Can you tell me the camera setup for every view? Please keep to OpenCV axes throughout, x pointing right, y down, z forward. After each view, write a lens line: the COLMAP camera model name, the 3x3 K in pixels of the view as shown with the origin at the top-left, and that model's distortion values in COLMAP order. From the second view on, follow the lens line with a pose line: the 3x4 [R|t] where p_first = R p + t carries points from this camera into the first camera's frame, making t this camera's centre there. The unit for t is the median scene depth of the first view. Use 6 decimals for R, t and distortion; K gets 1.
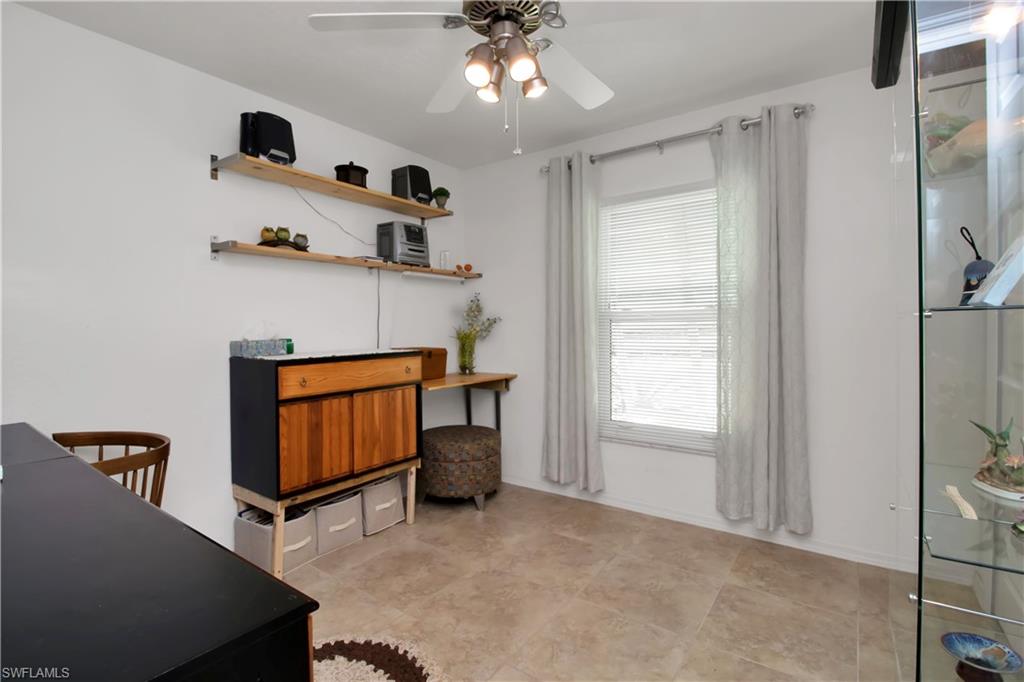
lens RADIAL K [[489.5, 0, 509.2], [0, 489.5, 334.9], [0, 0, 1]] dist [-0.012774, -0.000600]
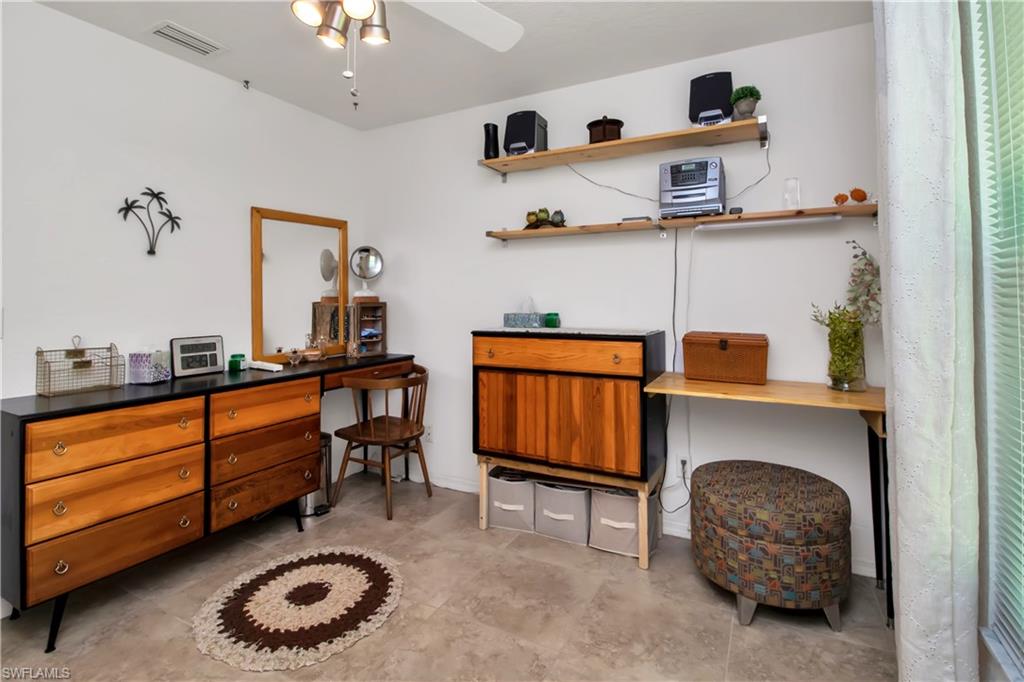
lens RADIAL K [[489.5, 0, 507.3], [0, 489.5, 292.5], [0, 0, 1]] dist [-0.012774, -0.000600]
pose [[0.132006, -0.016176, -0.991117, 0.585621], [-0.021609, 0.999582, -0.019192, -0.014640], [0.991013, 0.023950, 0.131602, 0.788570]]
